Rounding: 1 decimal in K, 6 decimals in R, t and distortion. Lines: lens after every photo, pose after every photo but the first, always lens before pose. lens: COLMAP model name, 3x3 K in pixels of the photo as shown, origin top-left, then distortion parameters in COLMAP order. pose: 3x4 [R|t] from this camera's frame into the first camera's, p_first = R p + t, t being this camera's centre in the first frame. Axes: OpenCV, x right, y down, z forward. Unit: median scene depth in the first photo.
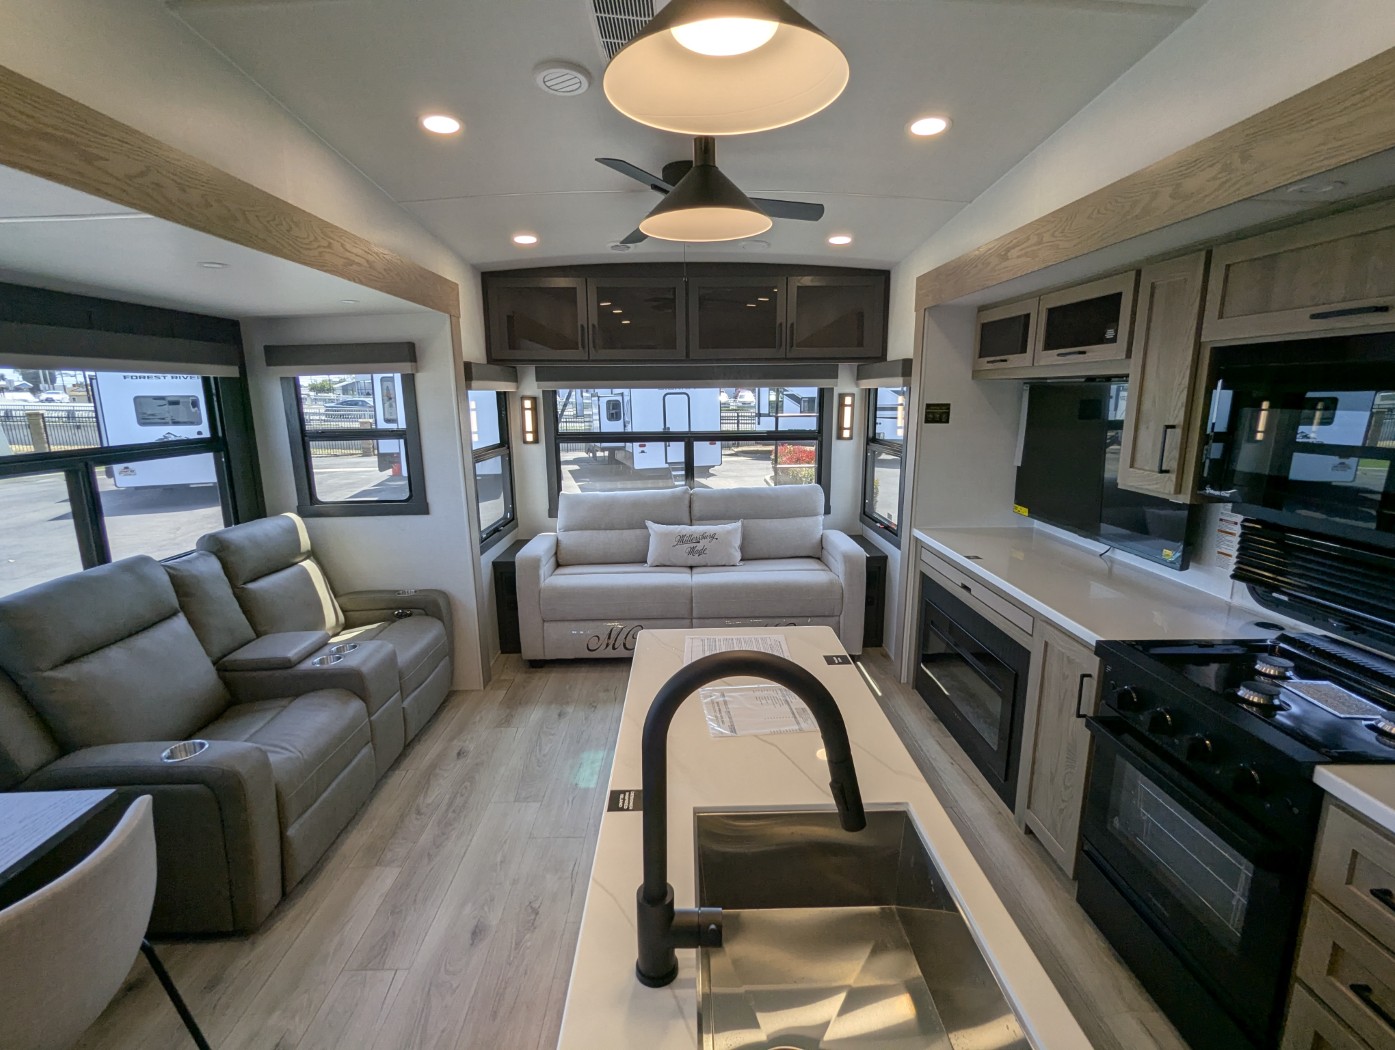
lens RADIAL K [[660.4, 0, 698.9], [0, 660.4, 526.1], [0, 0, 1]] dist [-0.001946, 0.001189]
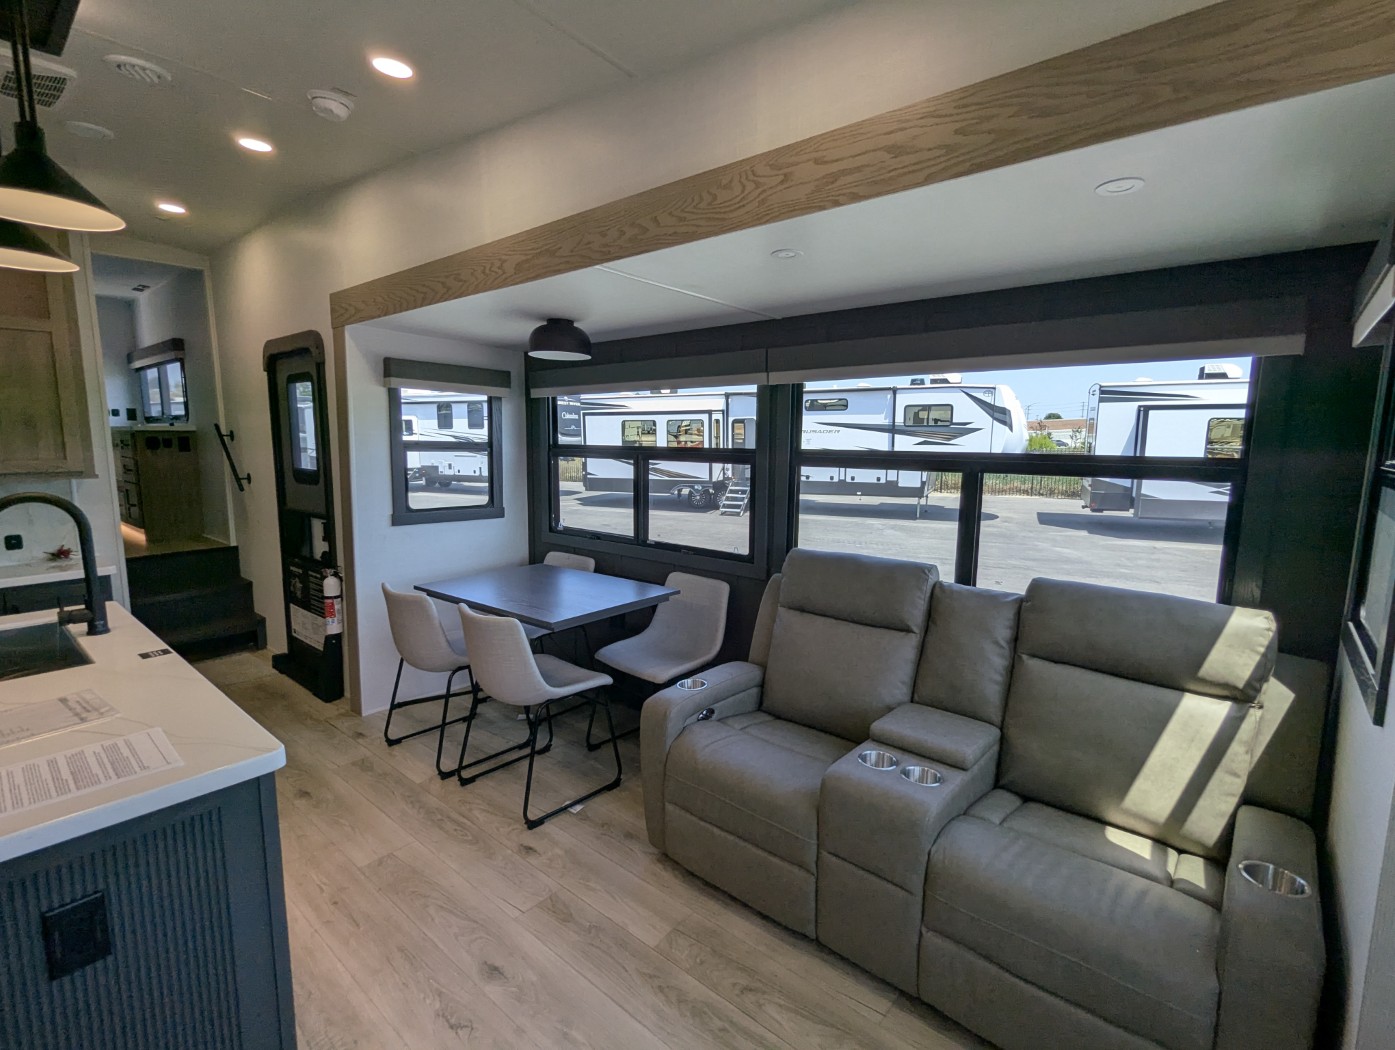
lens RADIAL K [[660.4, 0, 694.5], [0, 660.4, 522.3], [0, 0, 1]] dist [-0.001946, 0.001189]
pose [[-0.668666, 0.106272, -0.735930, 0.066720], [-0.144353, 0.952350, 0.268684, -0.207070], [0.729417, 0.285893, -0.621463, 1.250688]]
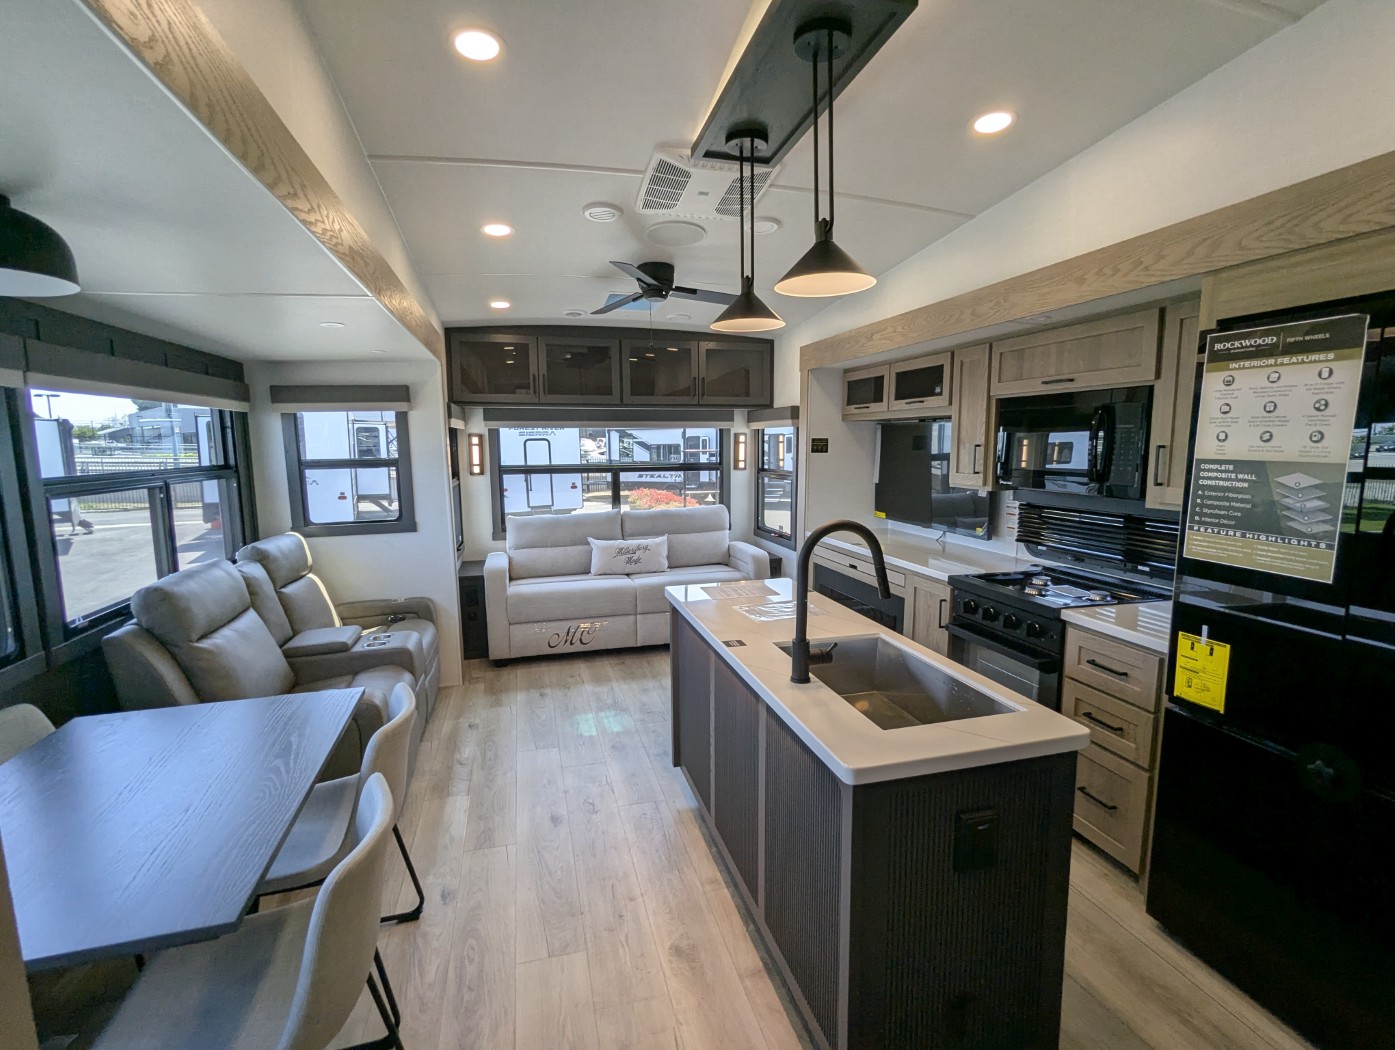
lens RADIAL K [[660.4, 0, 699.3], [0, 660.4, 525.5], [0, 0, 1]] dist [-0.001946, 0.001189]
pose [[0.970573, -0.028278, 0.239140, -0.277869], [0.045652, 0.996679, -0.067426, 0.097648], [-0.236439, 0.076359, 0.968641, -0.323665]]
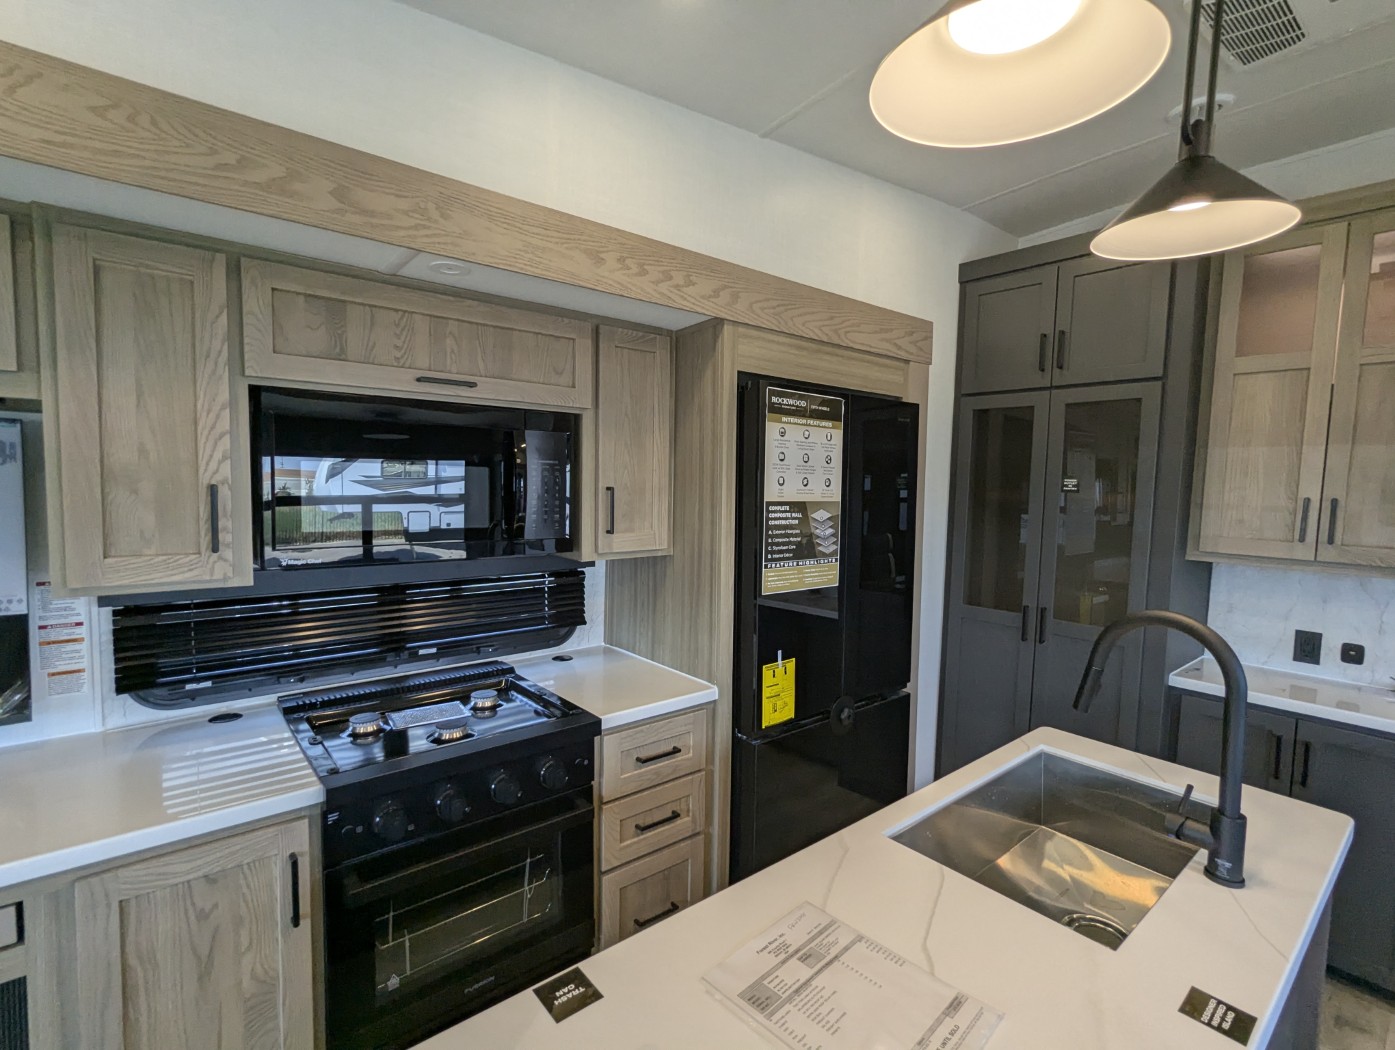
lens RADIAL K [[660.4, 0, 701.1], [0, 660.4, 526.8], [0, 0, 1]] dist [-0.001946, 0.001189]
pose [[-0.622234, -0.060125, 0.780519, -0.126520], [0.140243, 0.972354, 0.186705, -0.125788], [-0.770167, 0.225637, -0.596600, 0.772860]]
